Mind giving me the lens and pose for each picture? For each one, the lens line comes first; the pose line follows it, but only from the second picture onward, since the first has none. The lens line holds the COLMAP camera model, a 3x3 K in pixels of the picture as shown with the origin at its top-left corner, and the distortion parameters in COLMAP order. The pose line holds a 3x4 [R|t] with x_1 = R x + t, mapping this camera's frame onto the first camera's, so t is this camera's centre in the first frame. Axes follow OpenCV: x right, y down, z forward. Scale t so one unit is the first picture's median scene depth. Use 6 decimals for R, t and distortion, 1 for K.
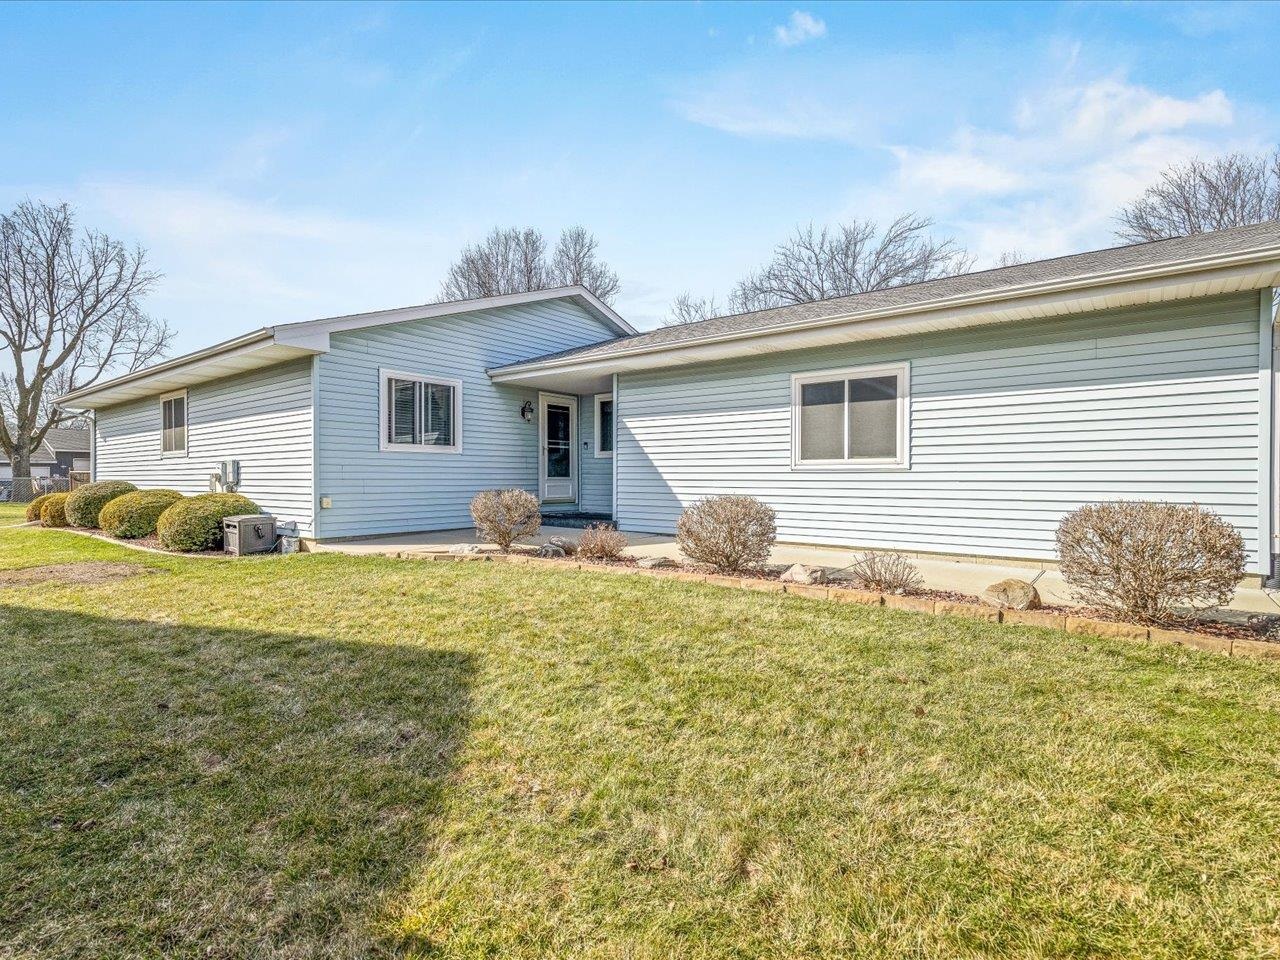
lens RADIAL K [[650.4, 0, 664.0], [0, 650.4, 480.5], [0, 0, 1]] dist [-0.003313, 0.001254]
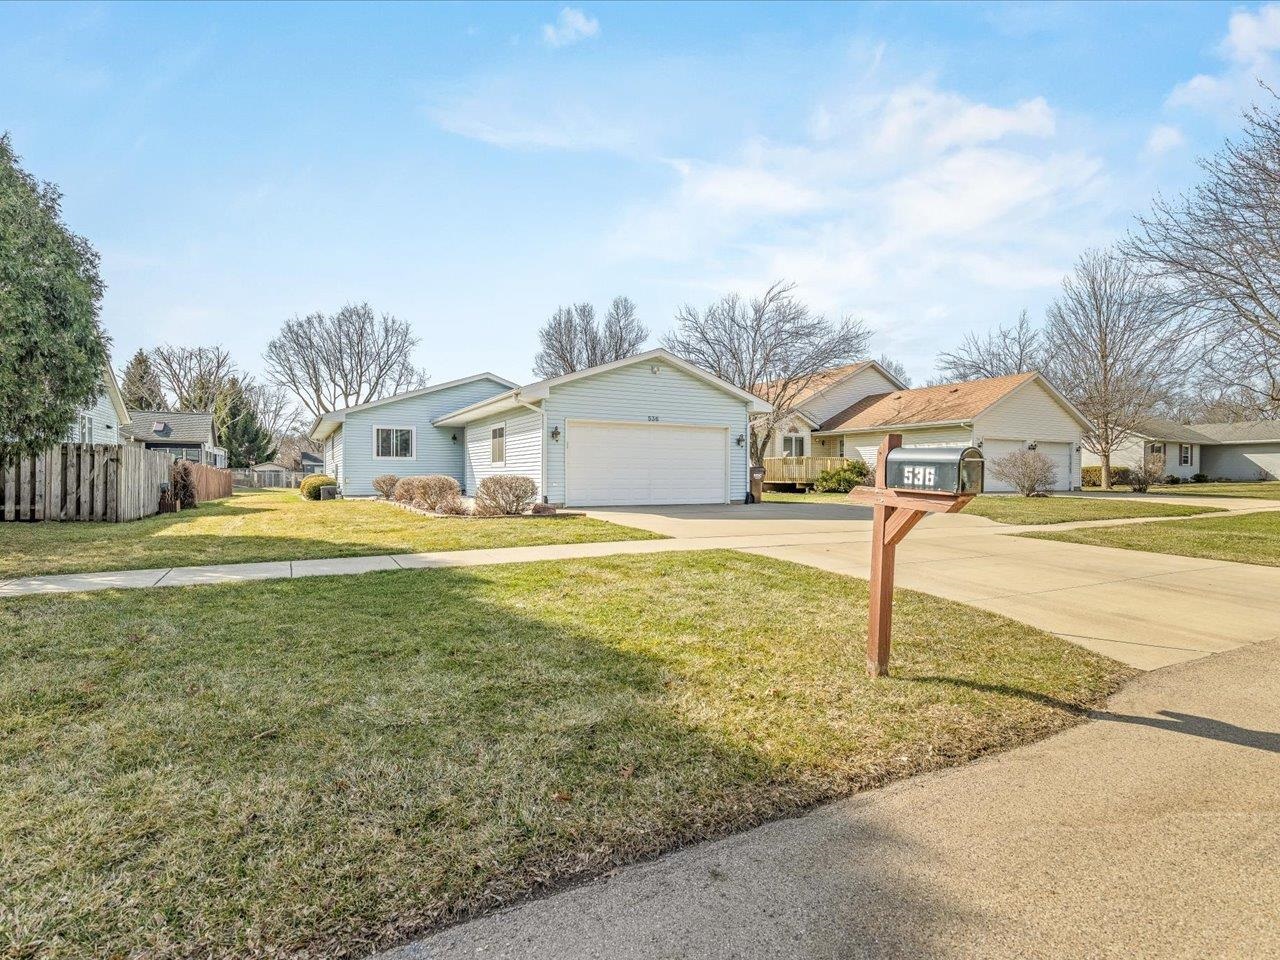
lens RADIAL K [[667.5, 0, 647.8], [0, 667.5, 477.4], [0, 0, 1]] dist [0.003145, -0.002021]
pose [[0.912075, 0.001850, -0.410020, 1.465729], [-0.004157, 0.999980, -0.004735, 0.026003], [0.410003, 0.006023, 0.912064, -0.804499]]
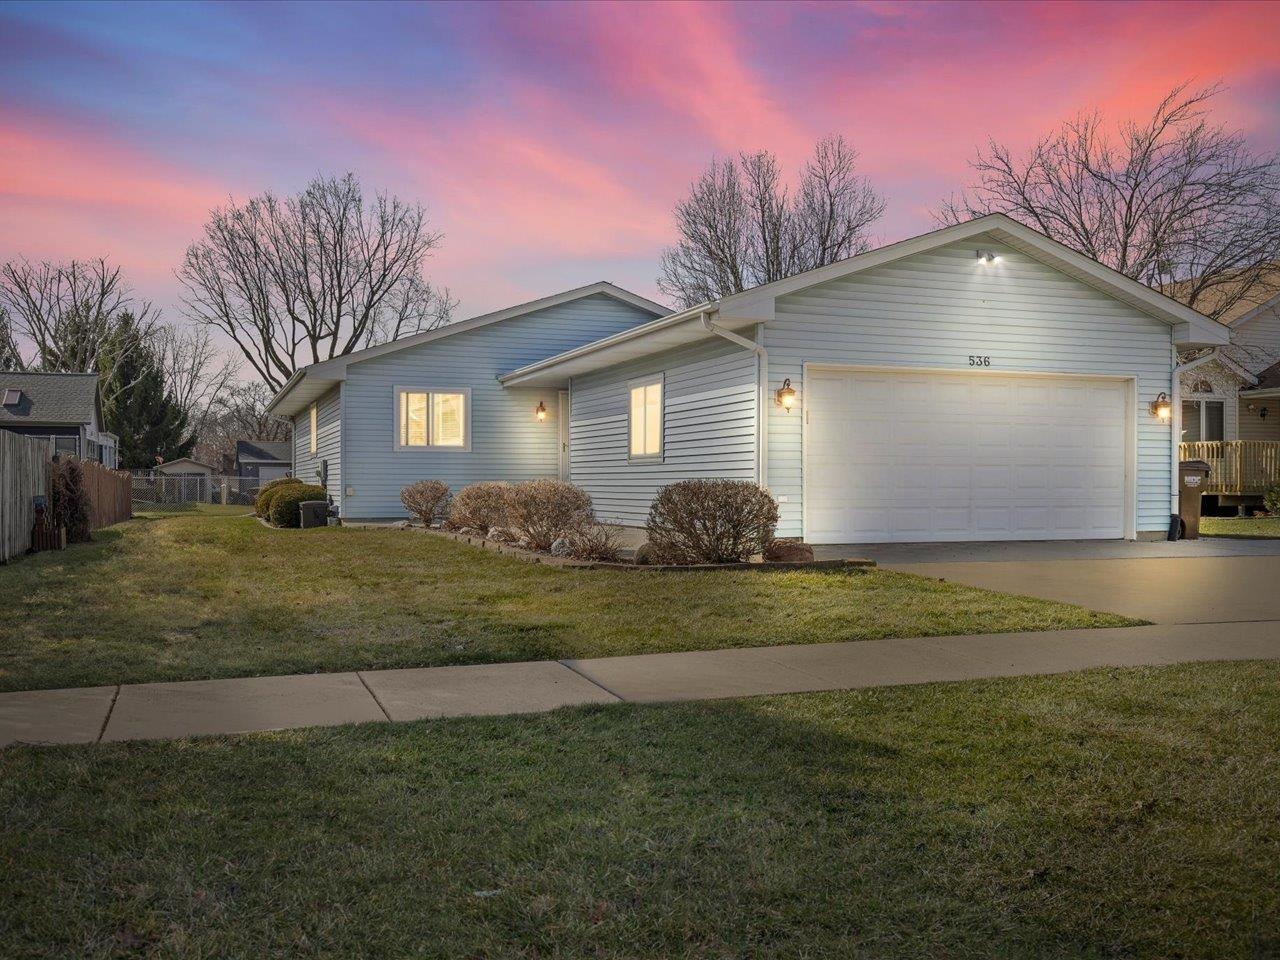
lens RADIAL K [[1220.4, 0, 649.7], [0, 1220.4, 479.7], [0, 0, 1]] dist [0.000349, 0.000000]
pose [[0.843917, -0.001615, -0.536472, 1.233807], [-0.003272, 0.999961, -0.008158, 0.026604], [0.536464, 0.008640, 0.843879, -0.718308]]
